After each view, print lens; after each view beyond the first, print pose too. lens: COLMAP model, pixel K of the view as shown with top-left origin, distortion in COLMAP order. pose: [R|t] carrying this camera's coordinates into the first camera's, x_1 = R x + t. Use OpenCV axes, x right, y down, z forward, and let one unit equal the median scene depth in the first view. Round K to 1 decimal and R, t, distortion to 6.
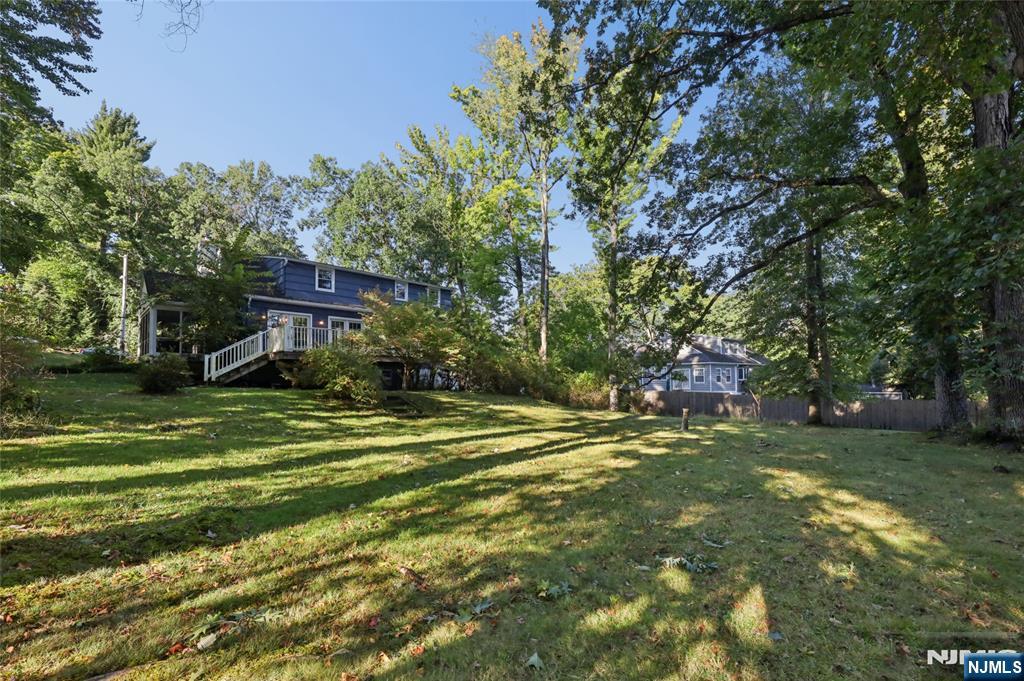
lens RADIAL K [[425.2, 0, 510.3], [0, 425.2, 357.0], [0, 0, 1]] dist [-0.001084, 0.000191]
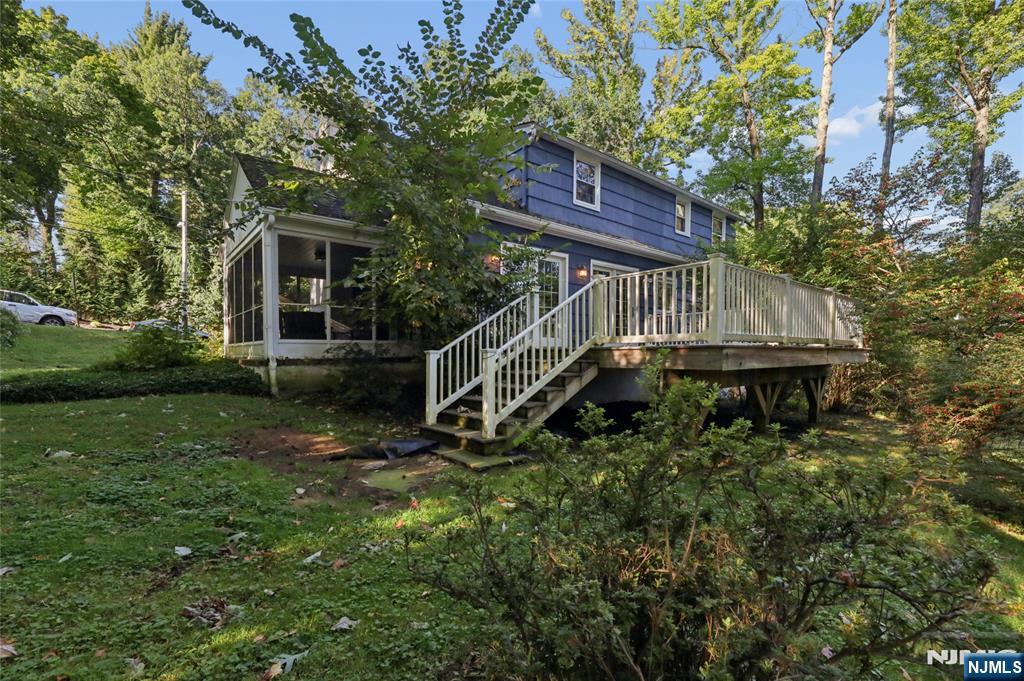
lens RADIAL K [[420.7, 0, 513.3], [0, 420.7, 347.6], [0, 0, 1]] dist [-0.000730, -0.000220]
pose [[0.997742, 0.002510, -0.067115, -0.268912], [0.000907, 0.998707, 0.050827, -0.011054], [0.067155, -0.050773, 0.996450, 0.281372]]
